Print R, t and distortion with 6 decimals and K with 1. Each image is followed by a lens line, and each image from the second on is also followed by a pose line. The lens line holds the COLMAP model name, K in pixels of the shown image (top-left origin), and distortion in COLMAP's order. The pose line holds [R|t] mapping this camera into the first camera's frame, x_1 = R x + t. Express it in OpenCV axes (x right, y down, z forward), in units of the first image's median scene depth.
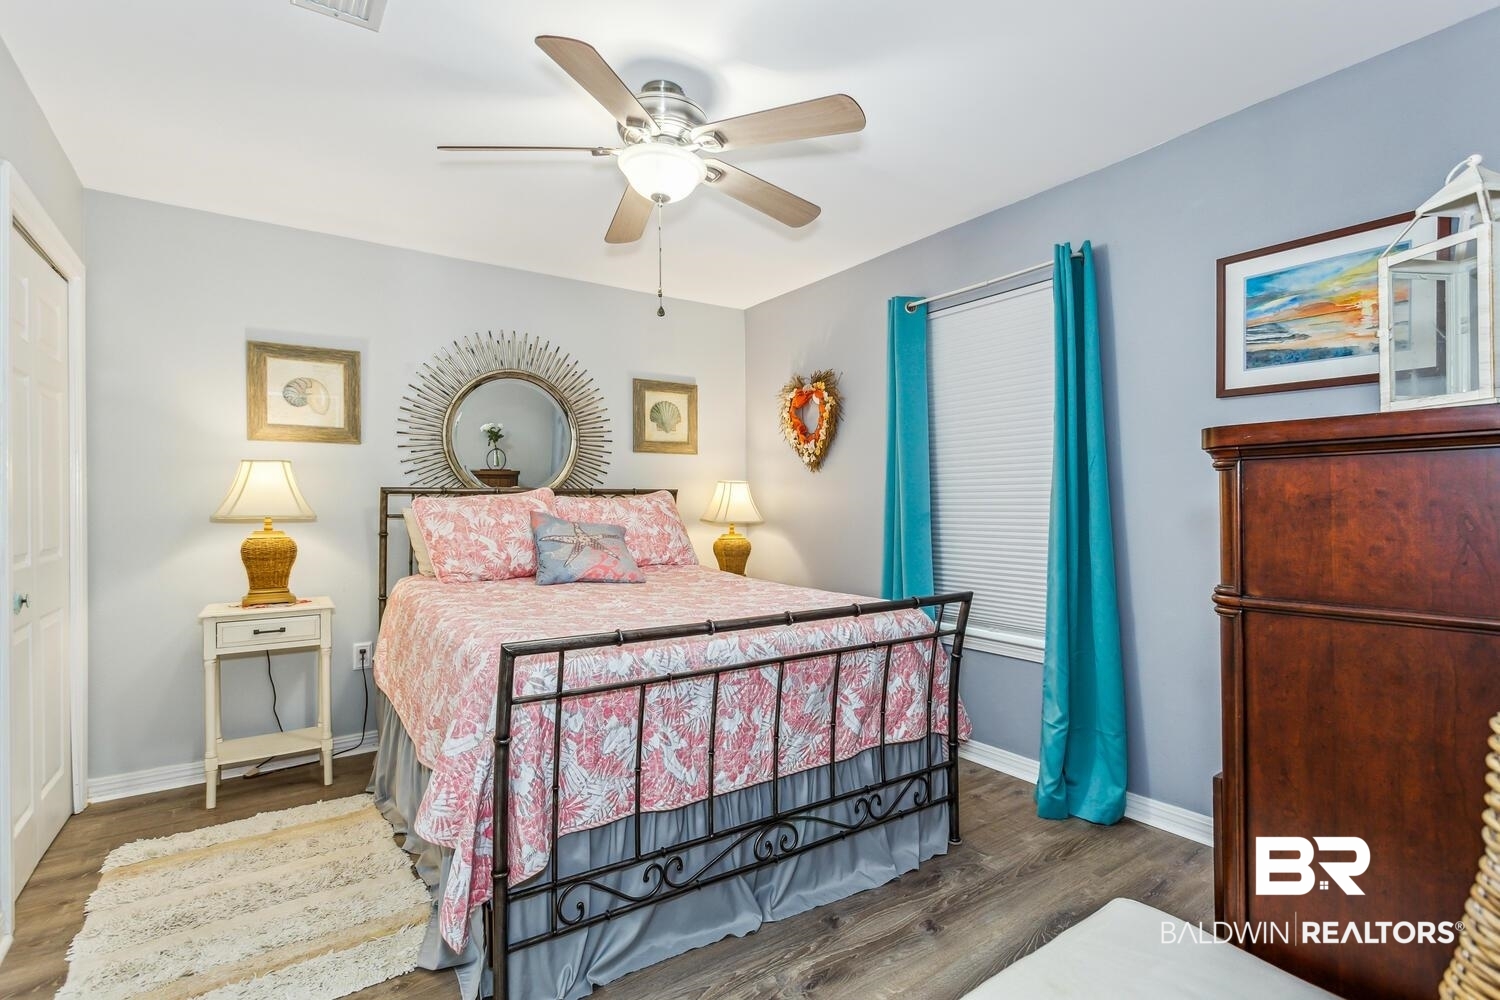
lens RADIAL K [[720.7, 0, 751.5], [0, 720.7, 492.5], [0, 0, 1]] dist [-0.000775, 0.000161]
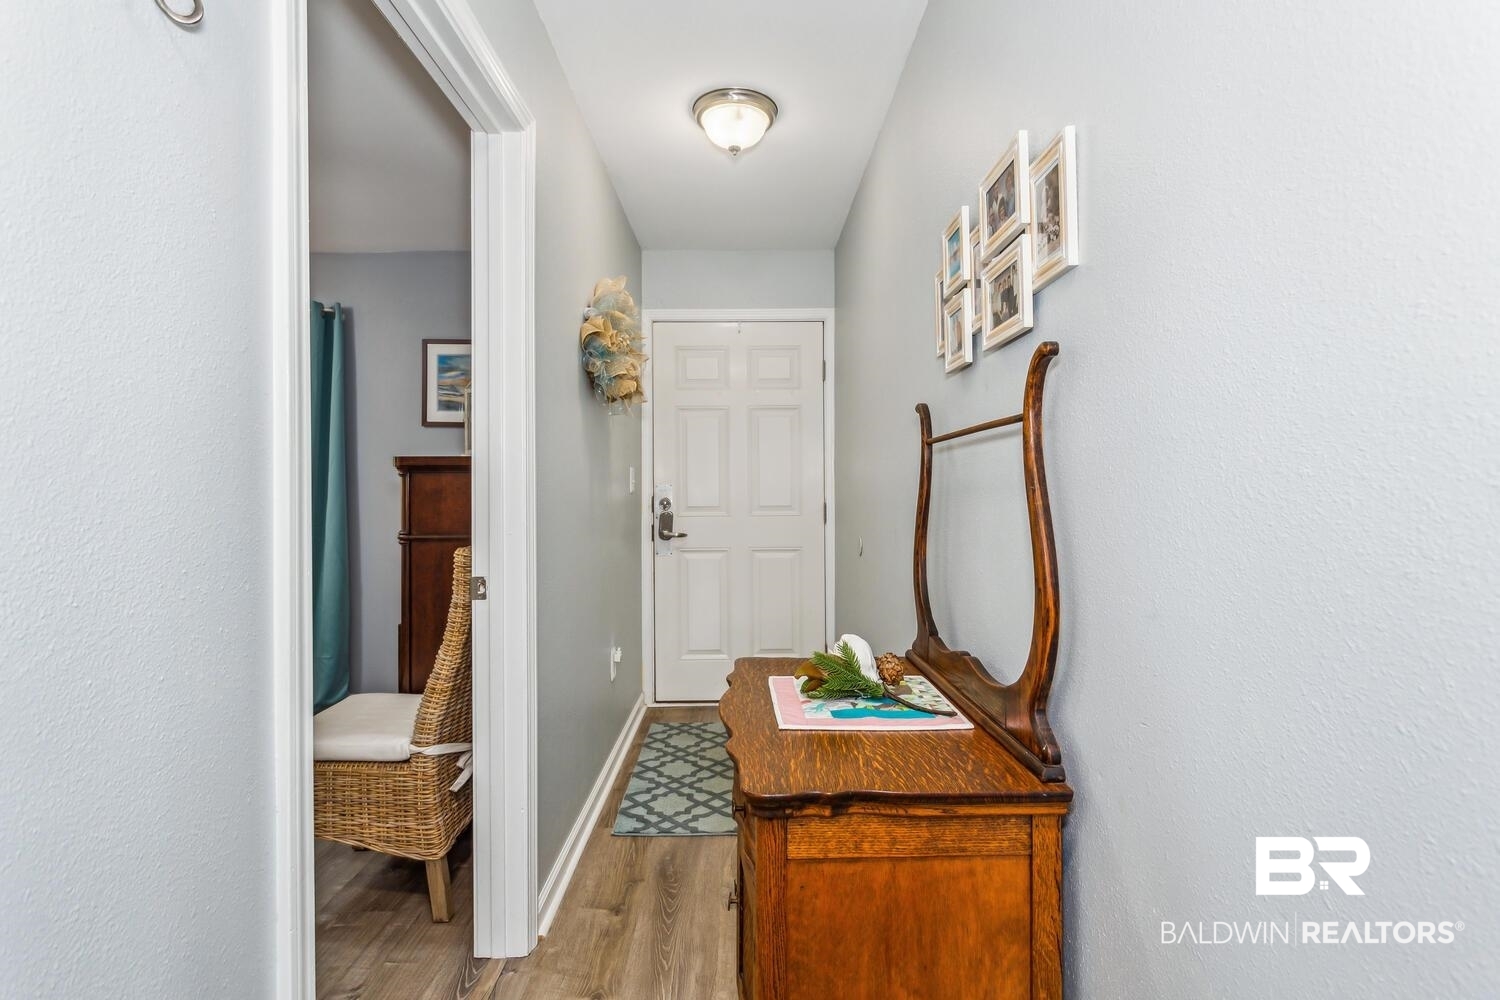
lens RADIAL K [[720.7, 0, 751.5], [0, 720.7, 492.5], [0, 0, 1]] dist [-0.000775, 0.000161]
pose [[0.576229, 0.000160, 0.817288, -0.461624], [-0.012810, 0.999879, 0.008836, -0.015606], [-0.817188, -0.015561, 0.576161, -1.009009]]
